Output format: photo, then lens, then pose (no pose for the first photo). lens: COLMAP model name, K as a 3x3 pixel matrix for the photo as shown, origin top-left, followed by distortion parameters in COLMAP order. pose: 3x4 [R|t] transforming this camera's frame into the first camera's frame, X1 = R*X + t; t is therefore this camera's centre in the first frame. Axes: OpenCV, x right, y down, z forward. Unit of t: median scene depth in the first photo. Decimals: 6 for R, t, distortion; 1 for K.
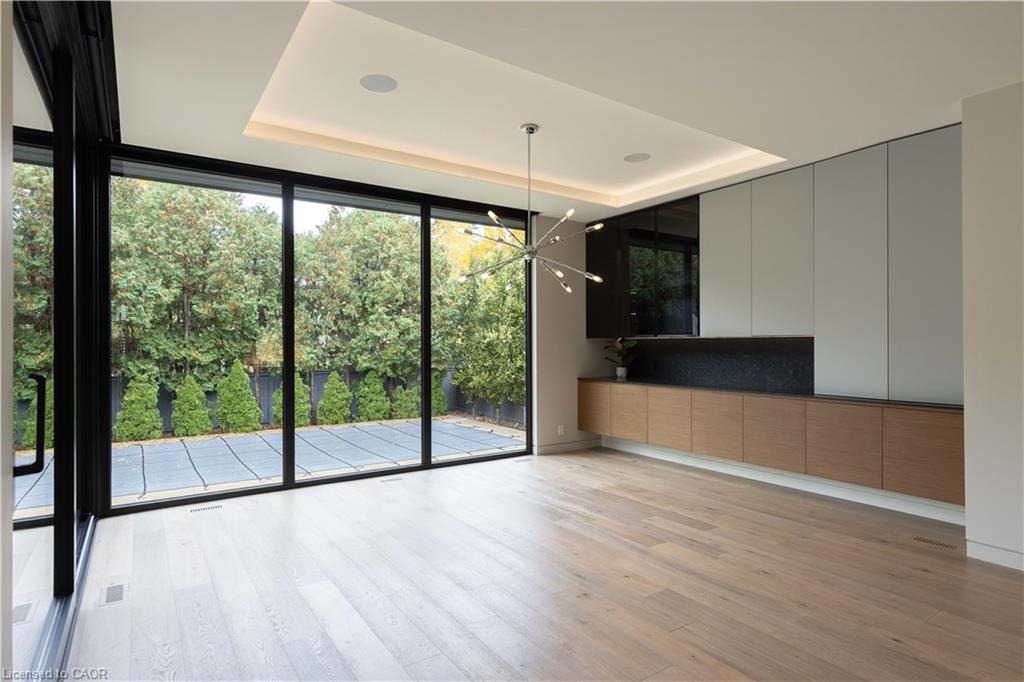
lens RADIAL K [[560.6, 0, 509.0], [0, 560.6, 346.6], [0, 0, 1]] dist [-0.000061, -0.000725]
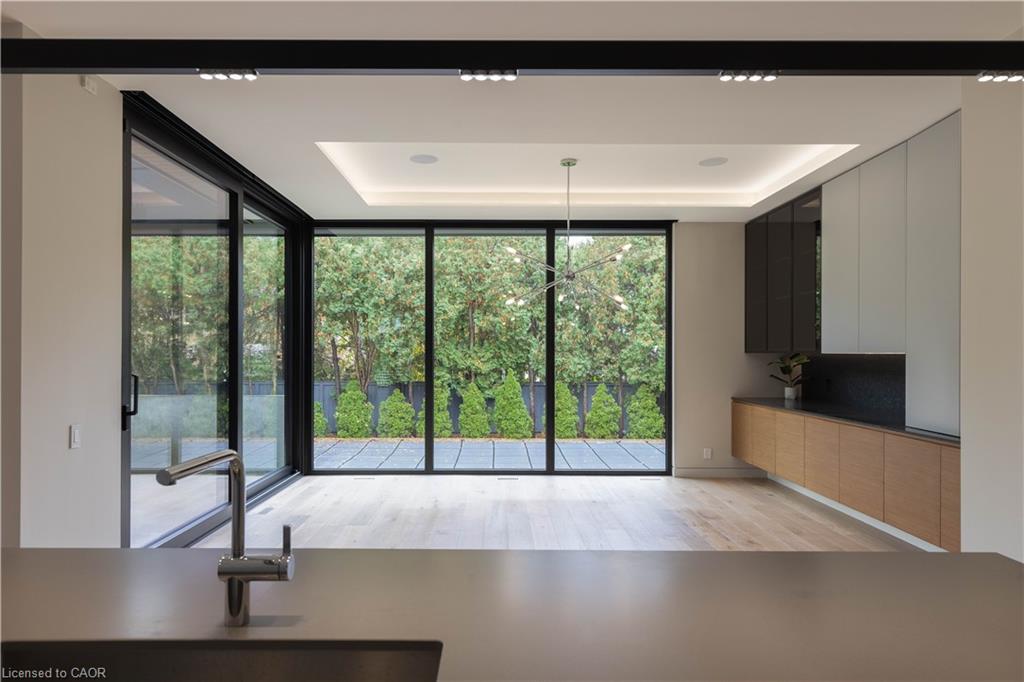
lens RADIAL K [[694.4, 0, 508.5], [0, 694.4, 356.0], [0, 0, 1]] dist [0.000683, 0.000873]
pose [[0.812011, 0.009088, -0.583572, 0.280424], [-0.008394, 0.999957, 0.003892, -0.006653], [0.583582, 0.001738, 0.812052, -0.062268]]
